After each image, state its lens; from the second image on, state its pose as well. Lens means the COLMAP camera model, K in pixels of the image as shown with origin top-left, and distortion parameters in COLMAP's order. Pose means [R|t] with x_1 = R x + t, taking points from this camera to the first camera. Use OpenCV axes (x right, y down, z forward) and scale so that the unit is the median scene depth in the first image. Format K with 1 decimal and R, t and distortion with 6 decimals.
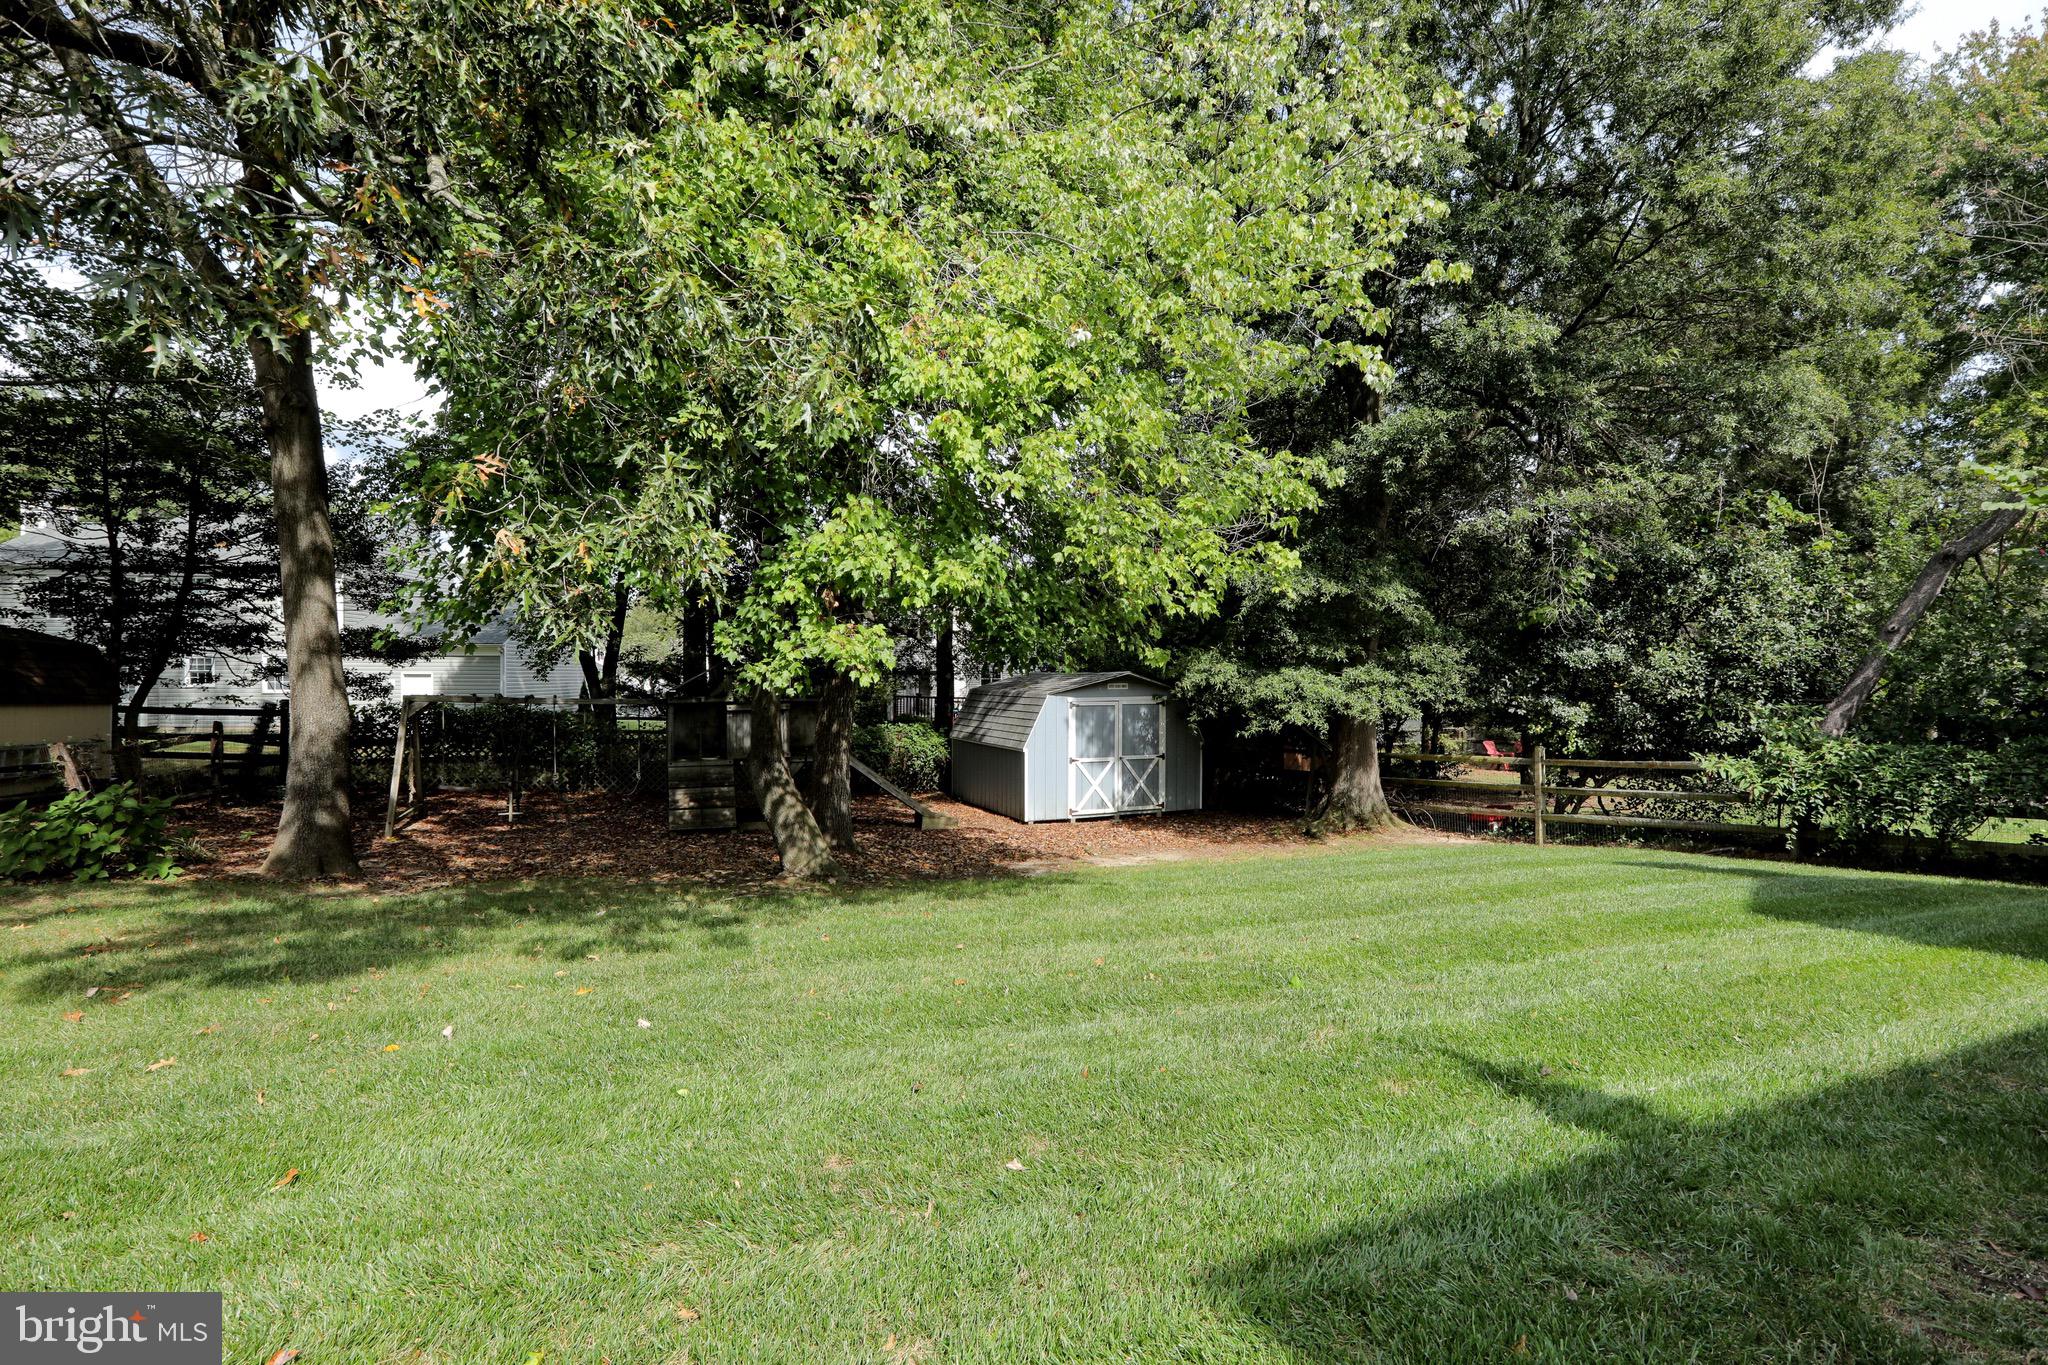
lens RADIAL K [[1037.0, 0, 1018.4], [0, 1037.0, 681.7], [0, 0, 1]] dist [-0.015993, 0.004763]
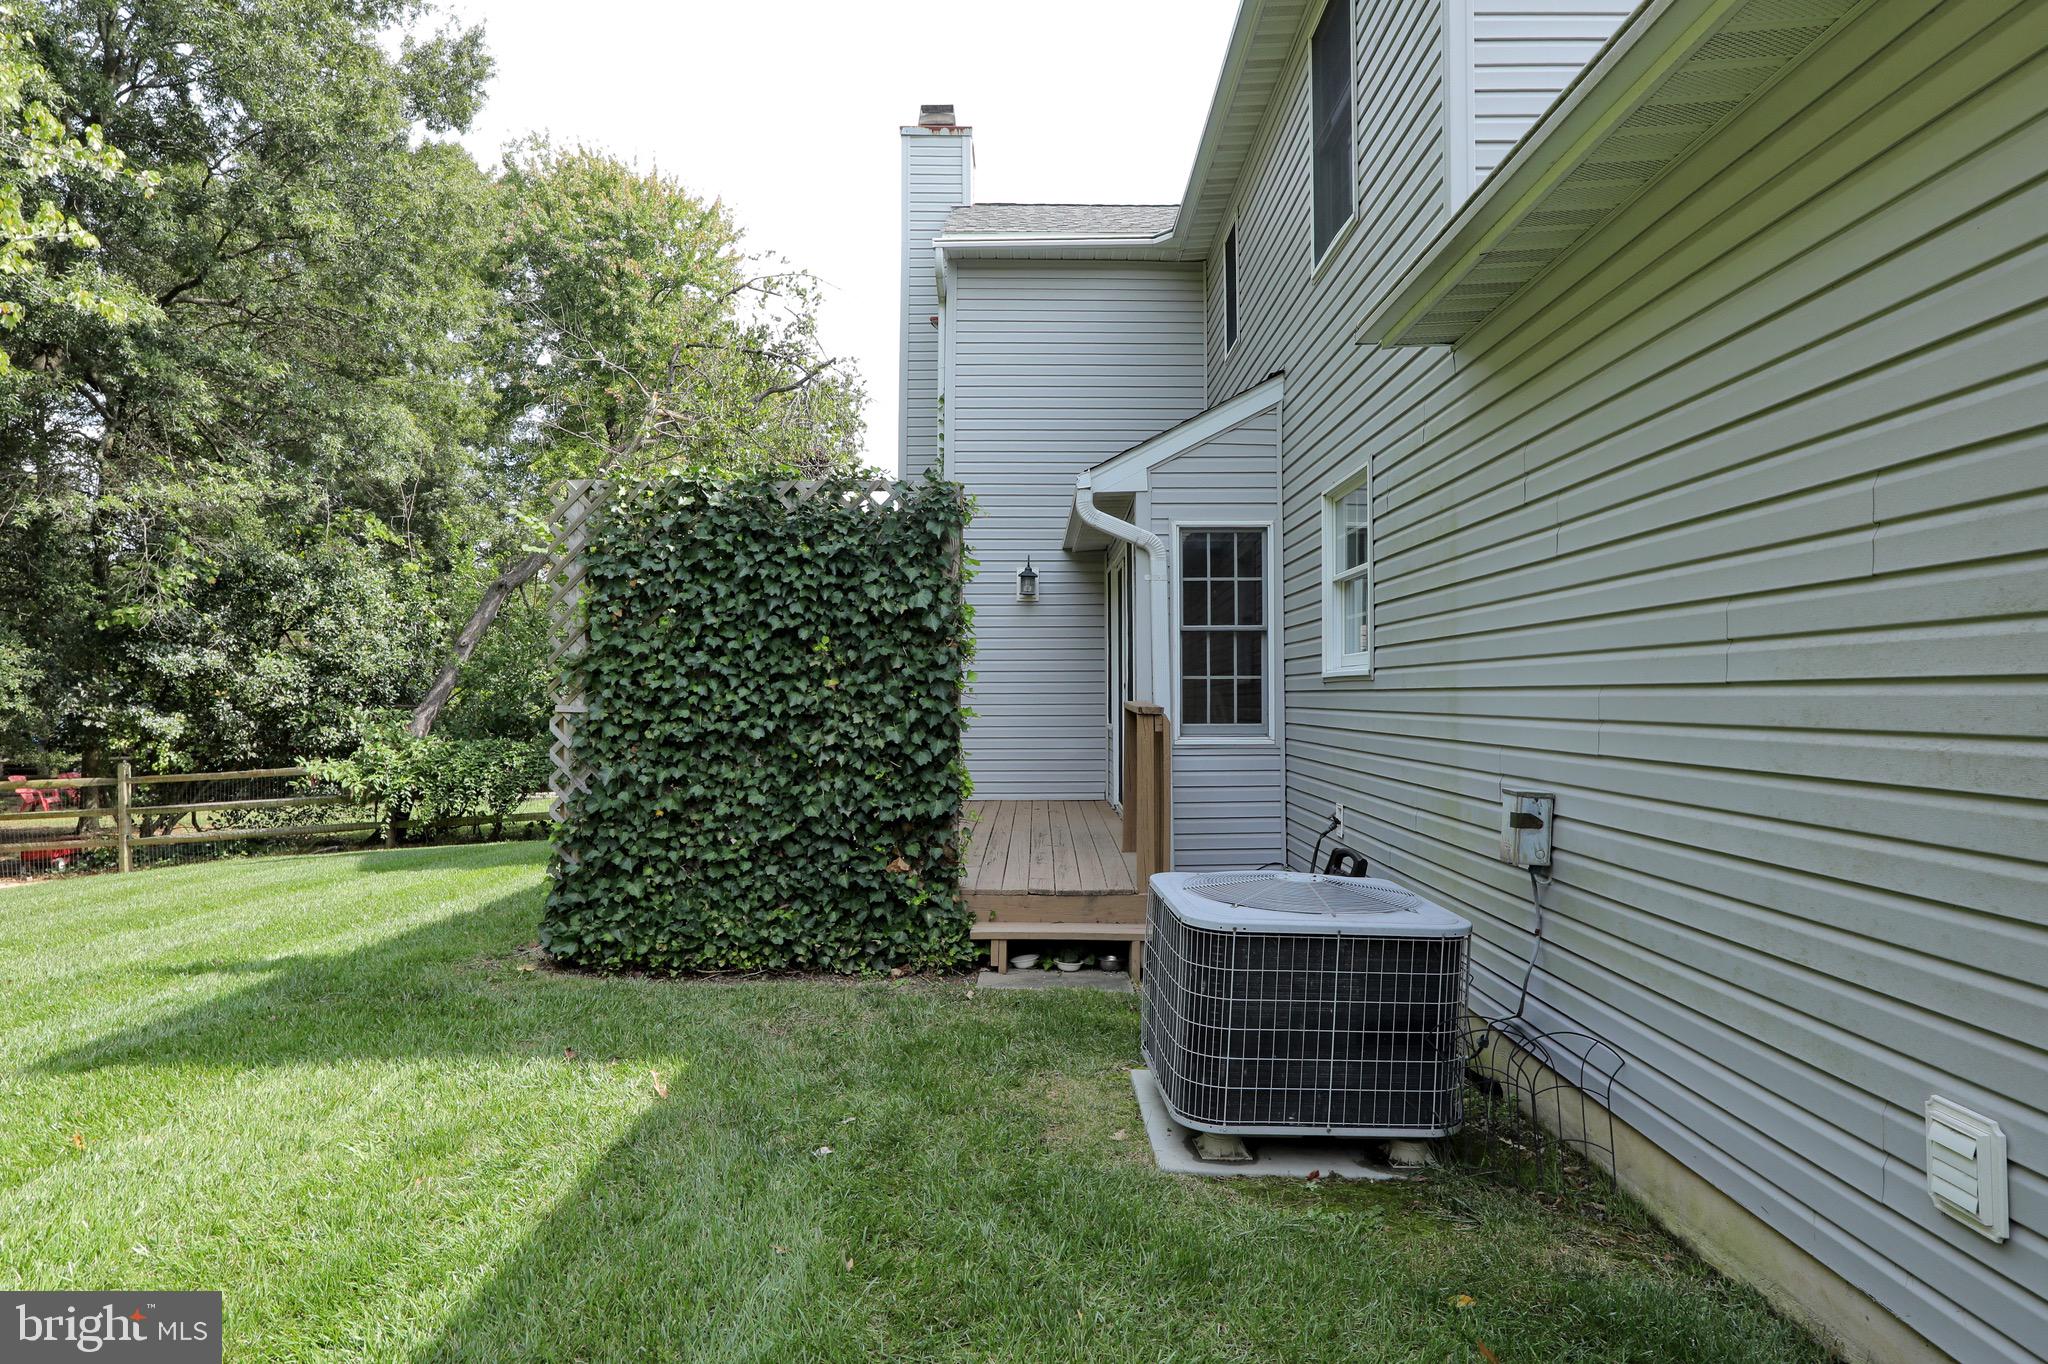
lens RADIAL K [[1216.1, 0, 1025.7], [0, 1216.1, 678.3], [0, 0, 1]] dist [-0.007581, 0.007781]
pose [[0.426172, 0.011498, 0.904569, -0.122053], [0.005547, 0.999867, -0.015323, 0.011918], [-0.904625, 0.011548, 0.426051, -0.159424]]
